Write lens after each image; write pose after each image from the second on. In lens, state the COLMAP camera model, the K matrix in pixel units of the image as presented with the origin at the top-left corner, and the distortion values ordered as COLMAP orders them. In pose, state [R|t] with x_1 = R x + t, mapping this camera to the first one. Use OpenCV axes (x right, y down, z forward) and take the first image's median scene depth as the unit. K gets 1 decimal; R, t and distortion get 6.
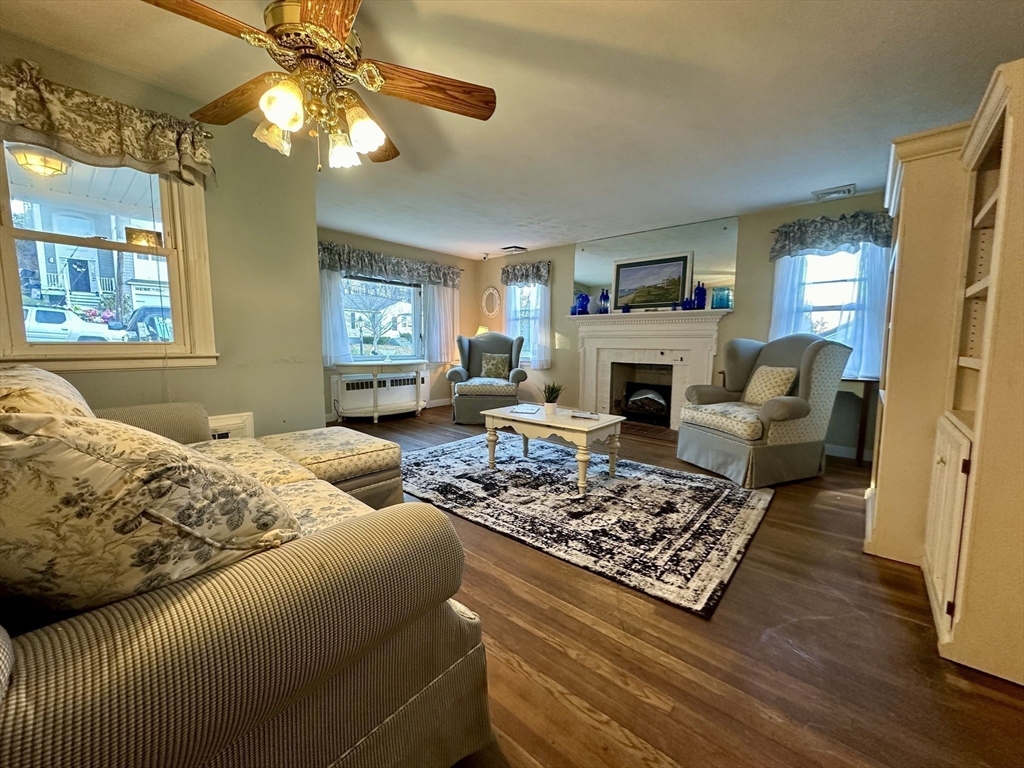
lens RADIAL K [[409.1, 0, 510.2], [0, 409.1, 383.0], [0, 0, 1]] dist [-0.000256, 0.000096]
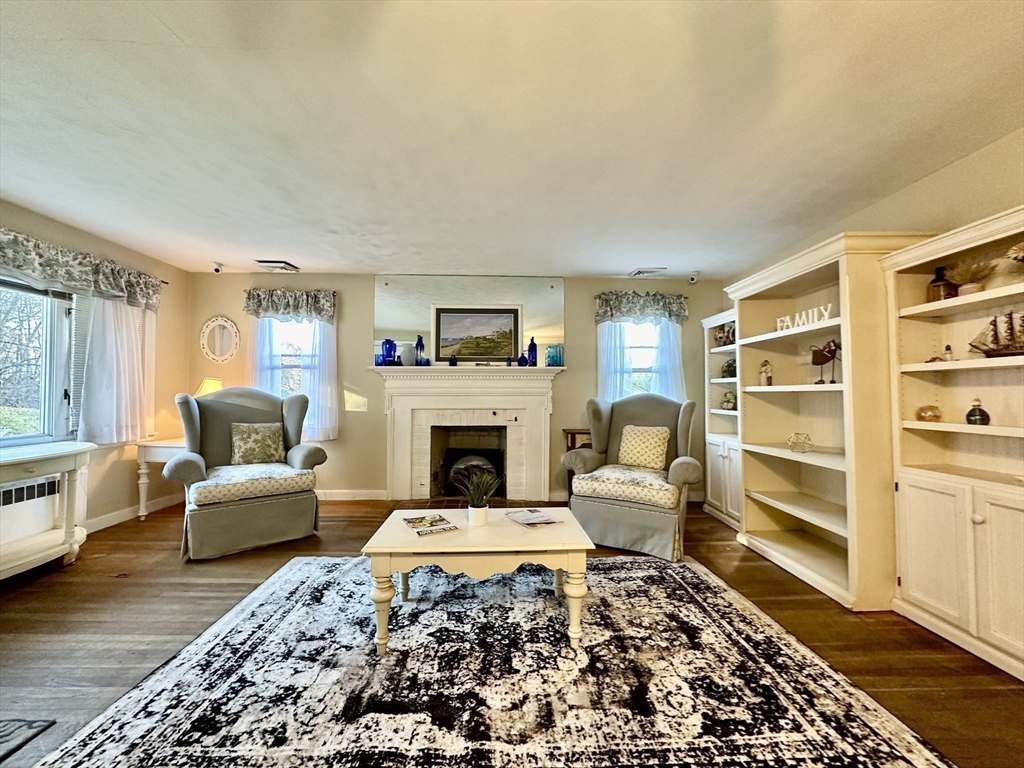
lens RADIAL K [[409.1, 0, 513.8], [0, 409.1, 382.0], [0, 0, 1]] dist [-0.000256, 0.000096]
pose [[0.730693, 0.011095, 0.682616, -0.264486], [0.072488, 0.992955, -0.093733, -0.070839], [-0.678847, 0.117971, 0.724741, 0.430096]]
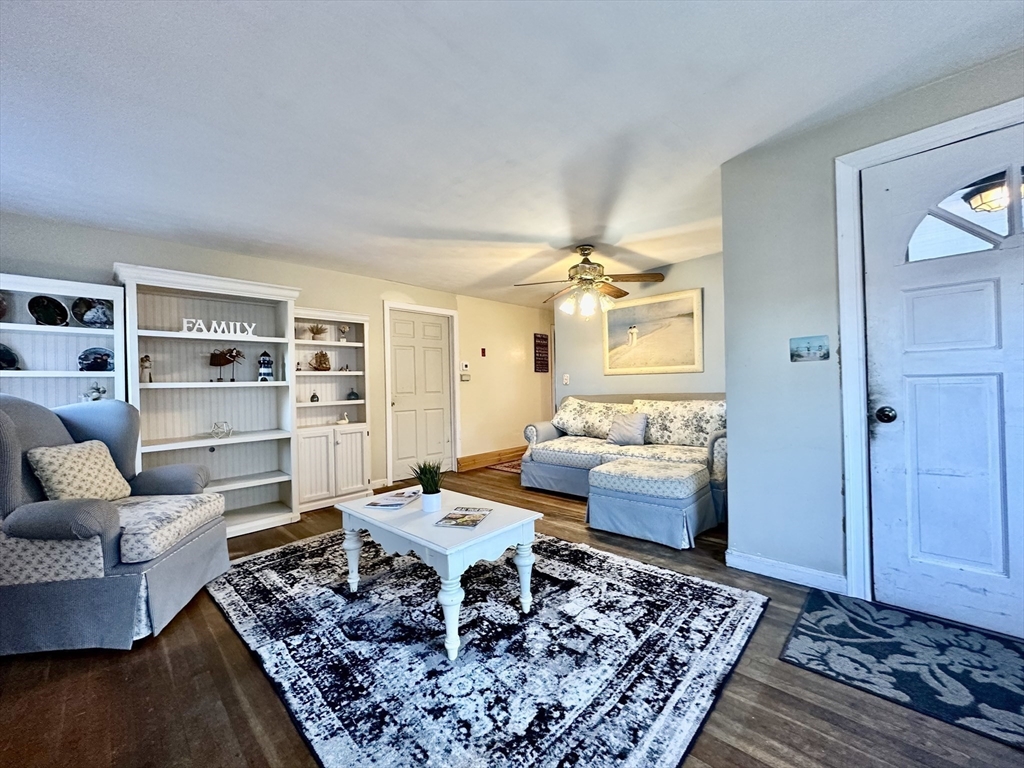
lens RADIAL K [[409.1, 0, 509.9], [0, 409.1, 382.9], [0, 0, 1]] dist [-0.000256, 0.000096]
pose [[-0.998116, 0.018344, 0.058548, -0.058344], [0.023771, 0.995346, 0.093391, -0.161980], [-0.056562, 0.094607, -0.993907, 1.446588]]
